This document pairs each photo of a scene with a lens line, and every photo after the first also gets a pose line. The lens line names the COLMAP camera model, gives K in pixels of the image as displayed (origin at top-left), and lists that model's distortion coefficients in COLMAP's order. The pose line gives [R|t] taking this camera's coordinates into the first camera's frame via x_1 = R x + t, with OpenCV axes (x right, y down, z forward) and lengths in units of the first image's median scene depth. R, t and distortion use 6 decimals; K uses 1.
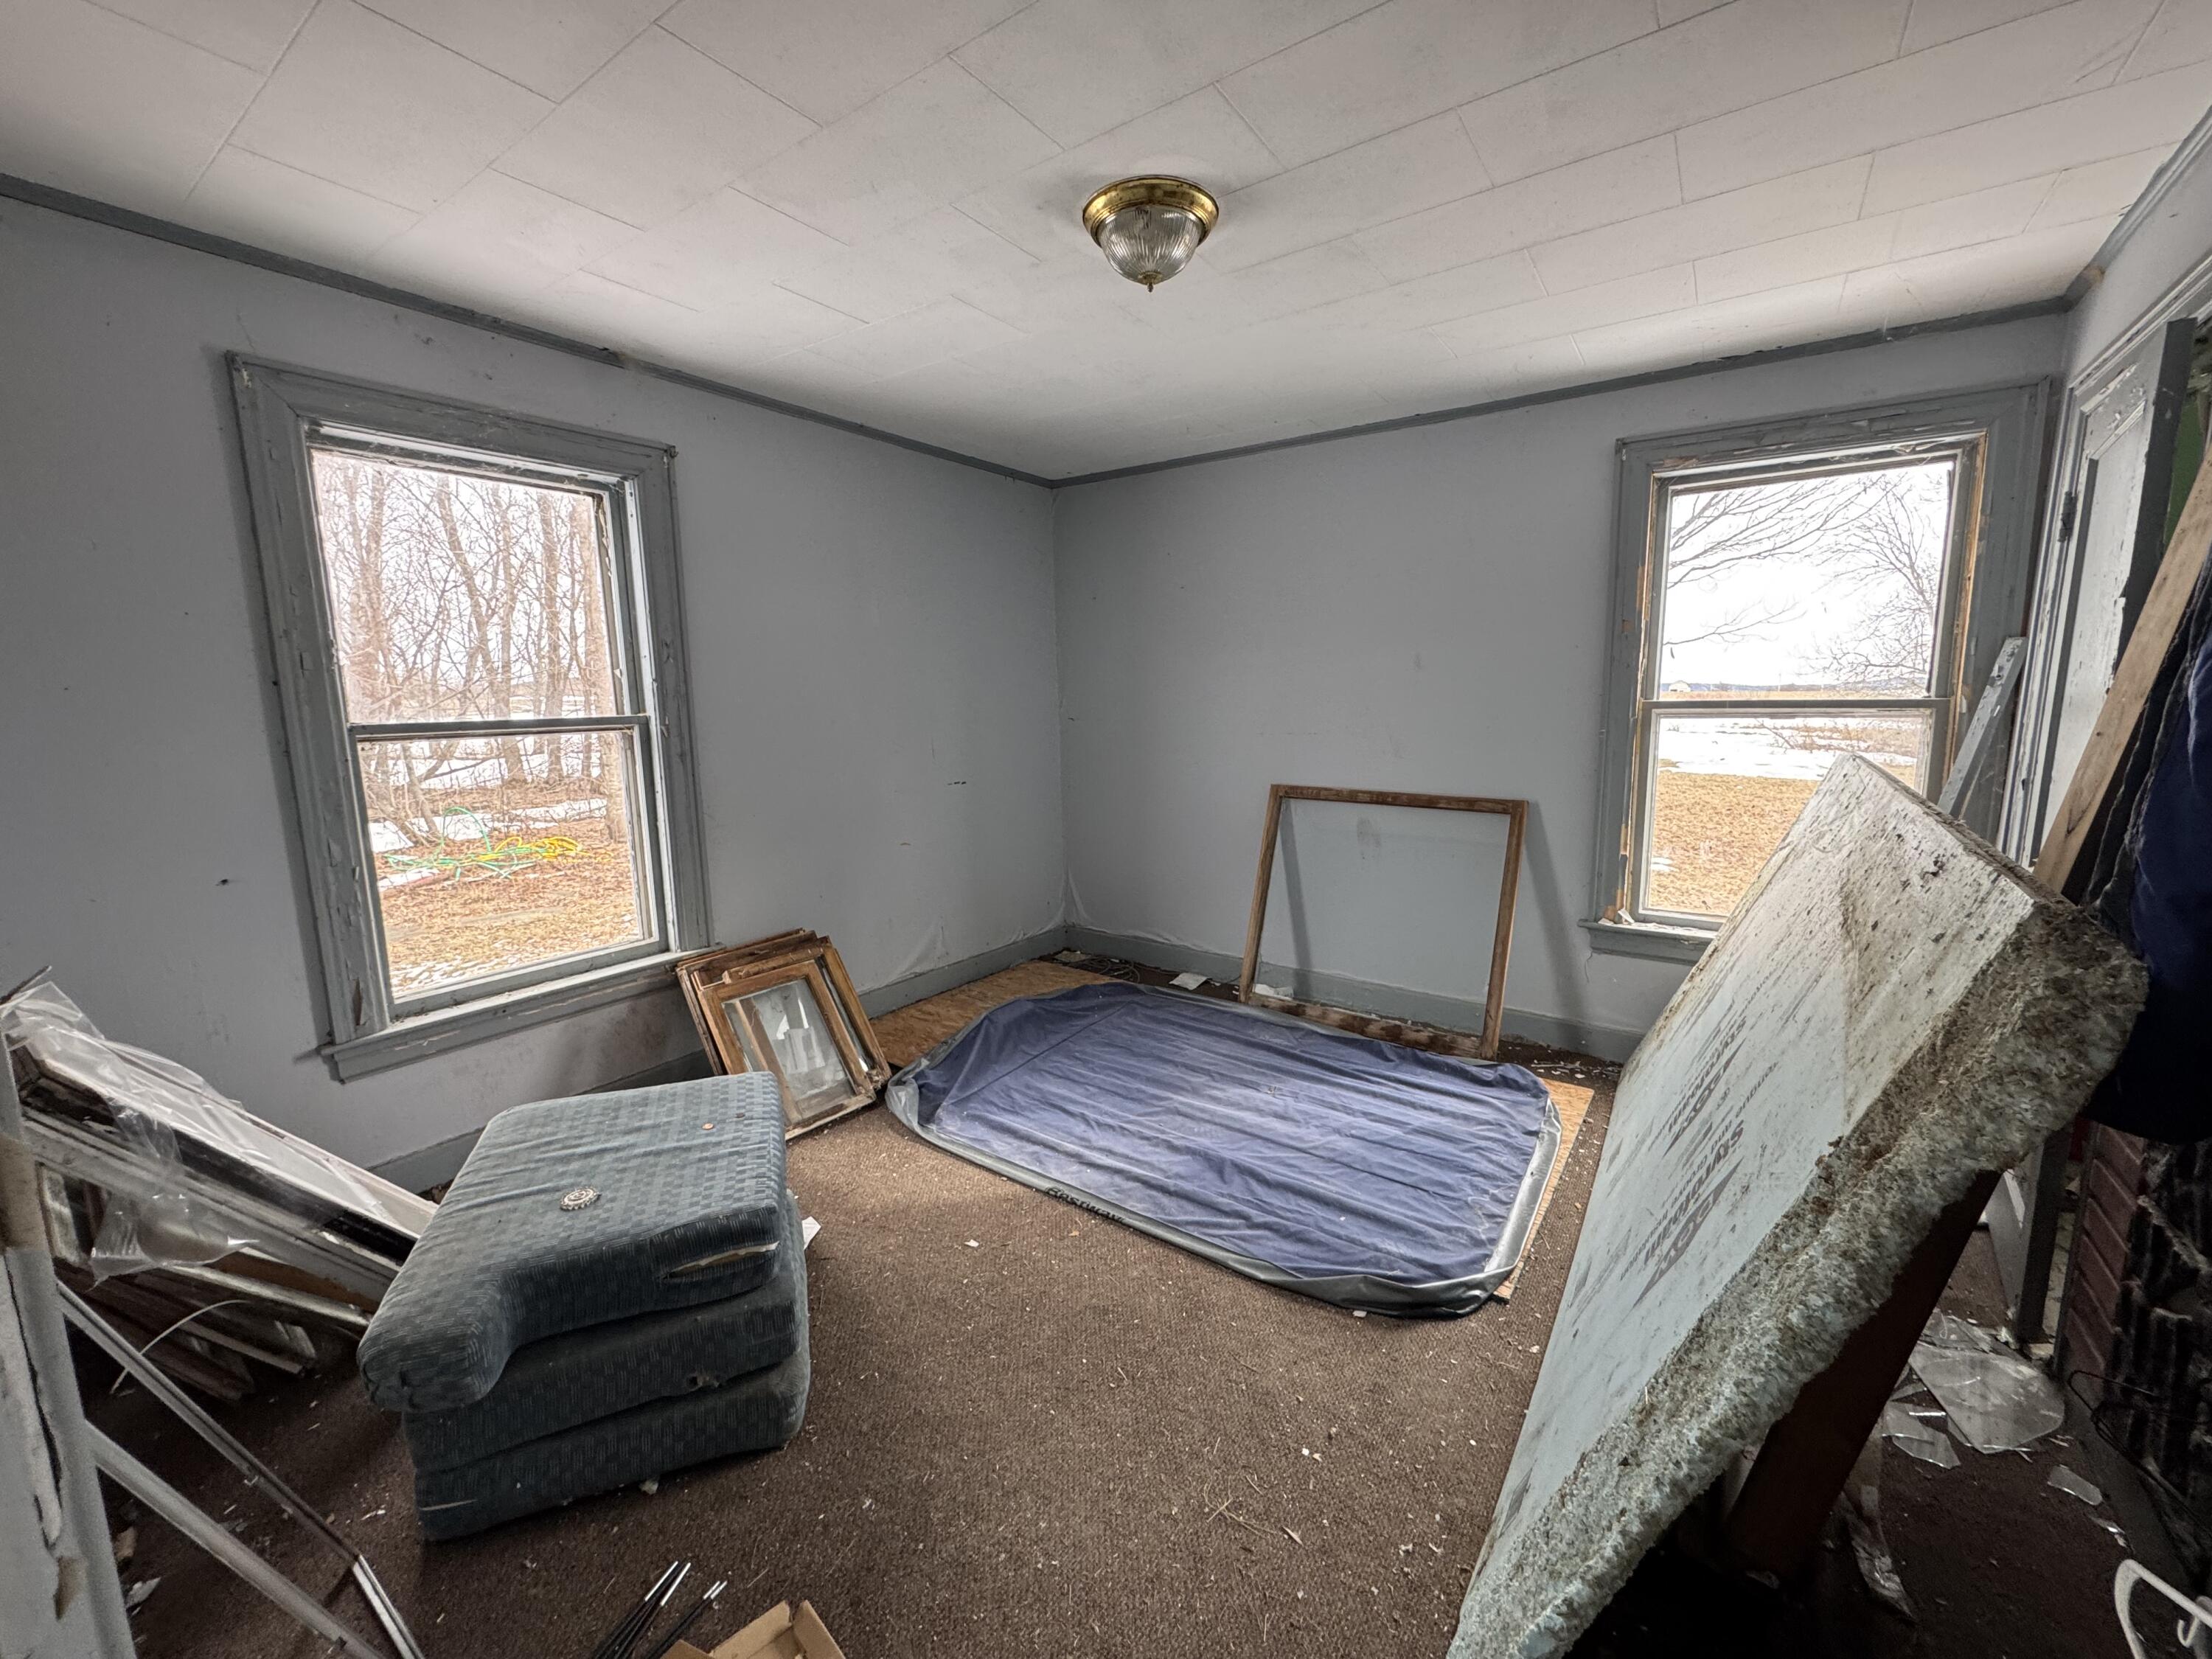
lens RADIAL K [[876.4, 0, 1106.0], [0, 876.4, 829.5], [0, 0, 1]] dist [-0.002345, 0.000313]
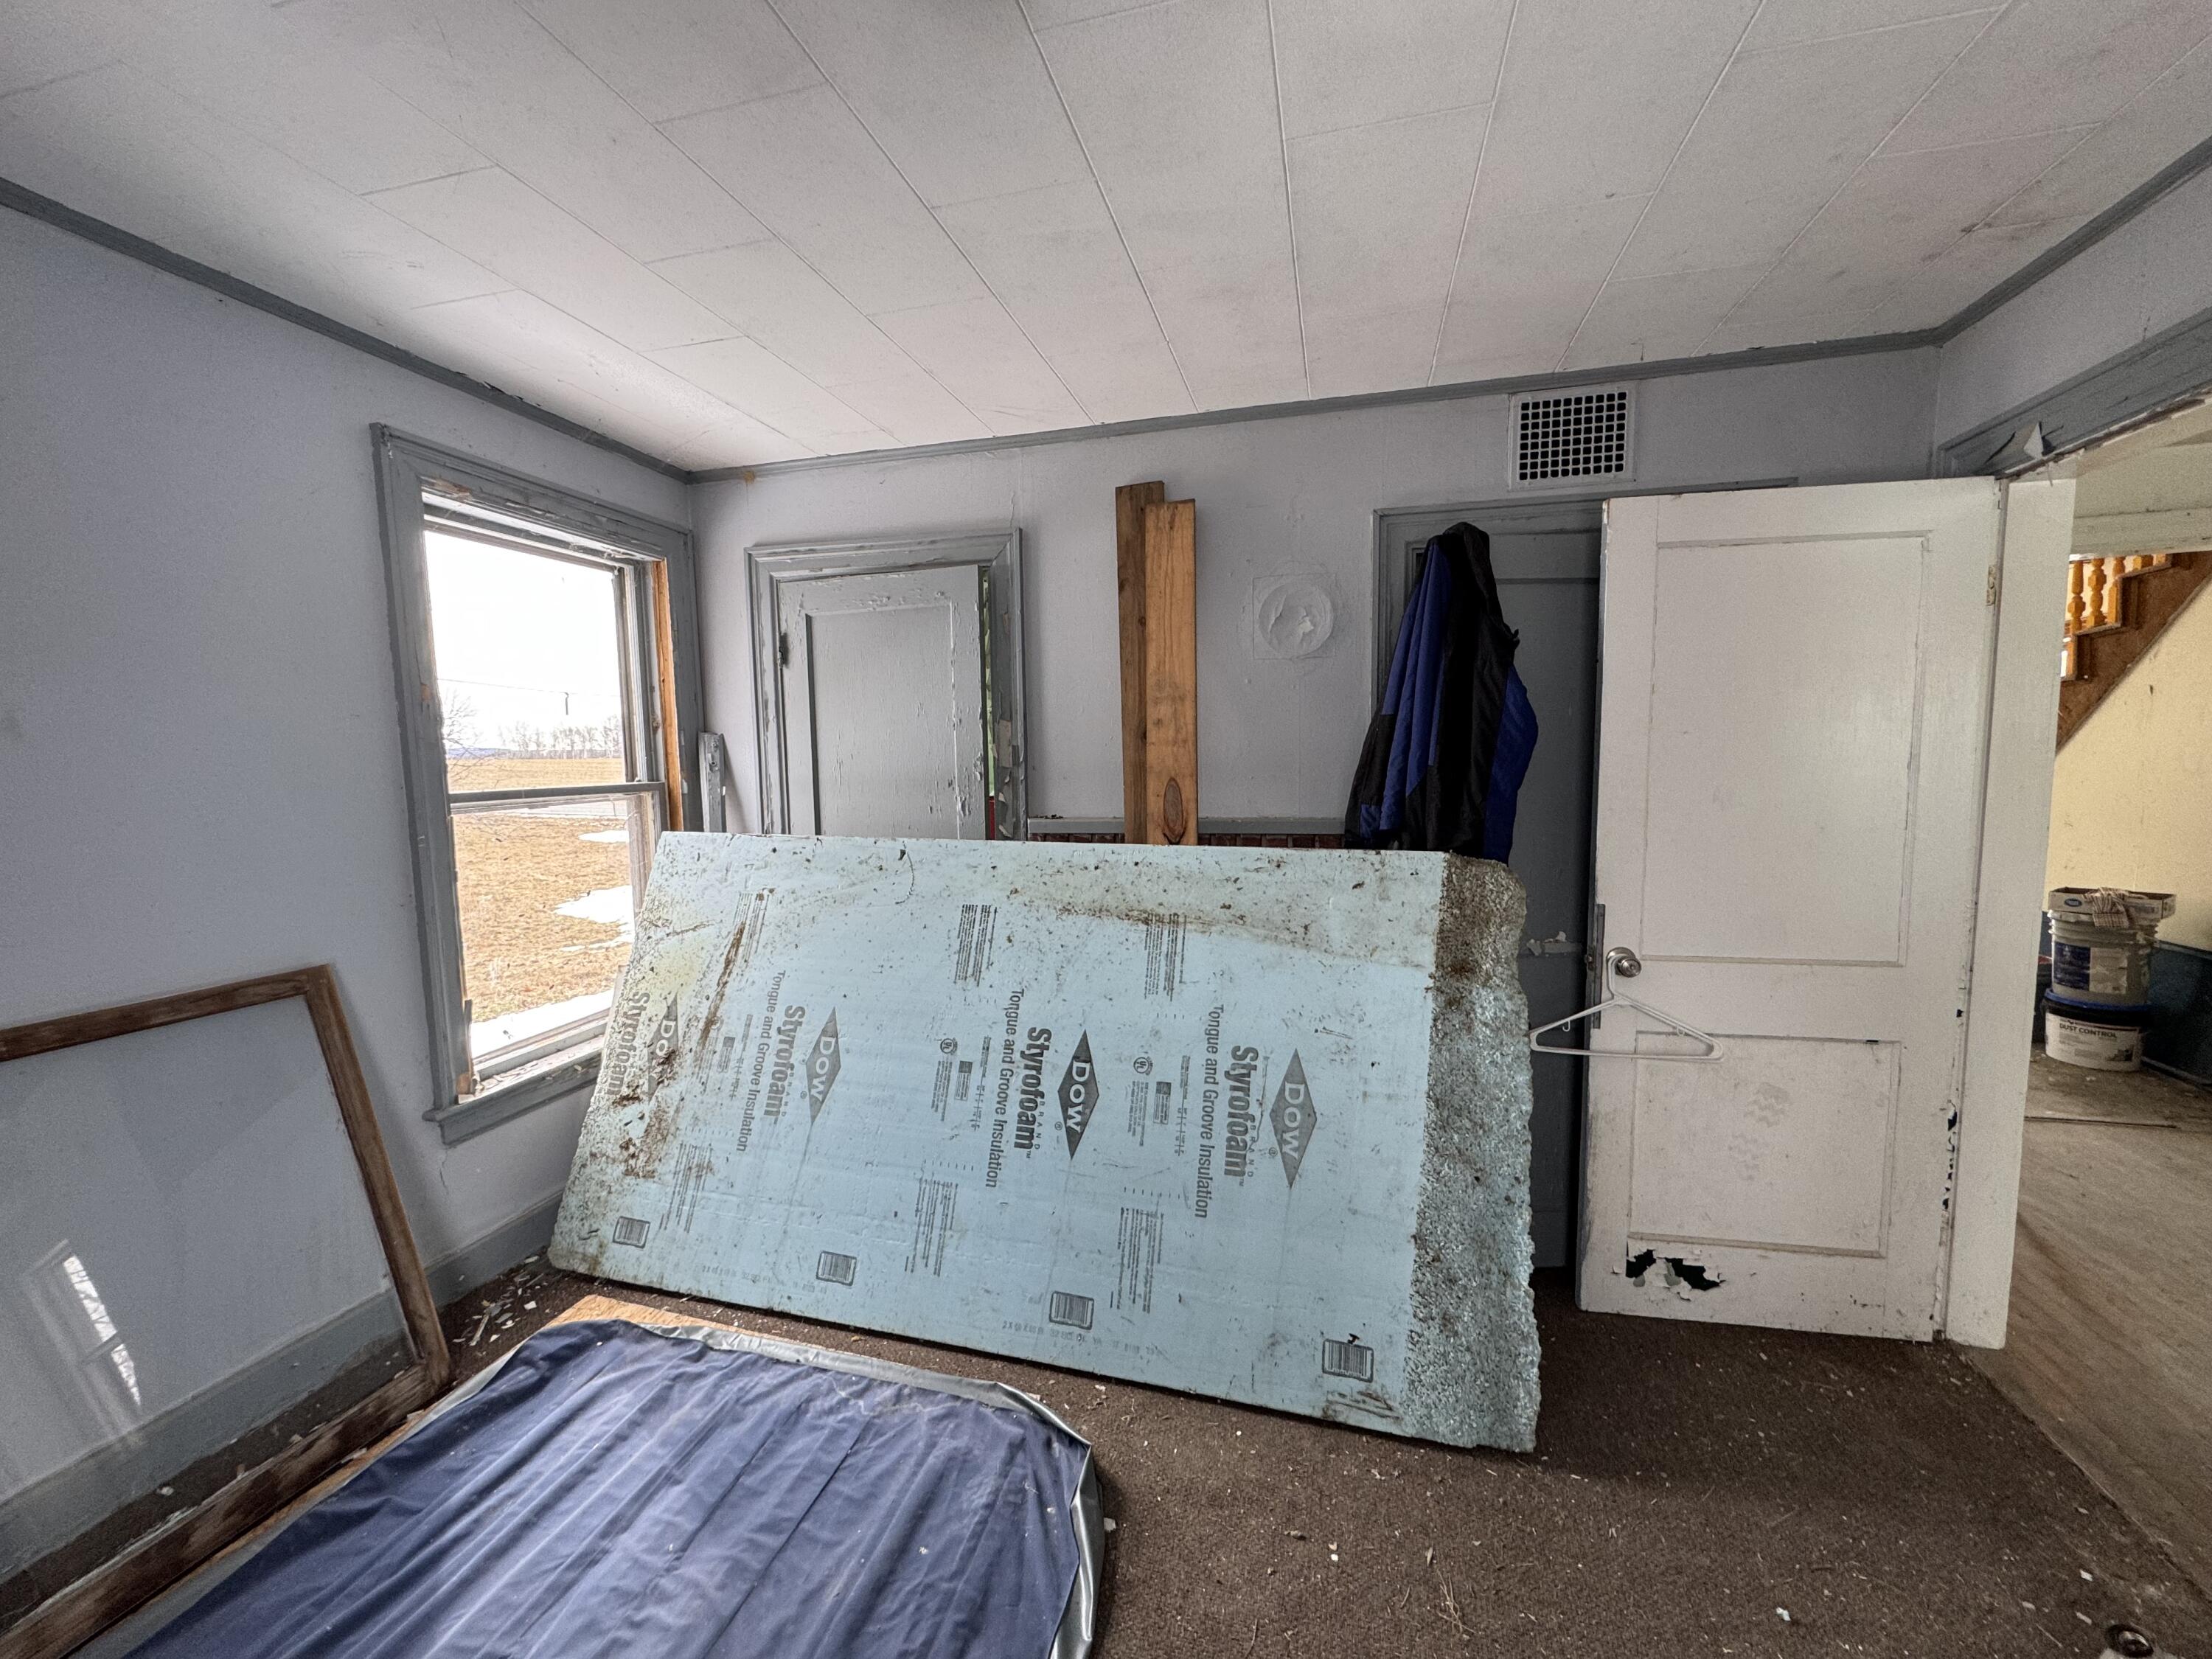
lens RADIAL K [[876.4, 0, 1106.0], [0, 876.4, 829.5], [0, 0, 1]] dist [-0.002345, 0.000313]
pose [[-0.339947, -0.071583, 0.937716, -0.285908], [0.163784, 0.977355, 0.133985, -0.129510], [-0.926073, 0.199131, -0.320525, 0.750753]]
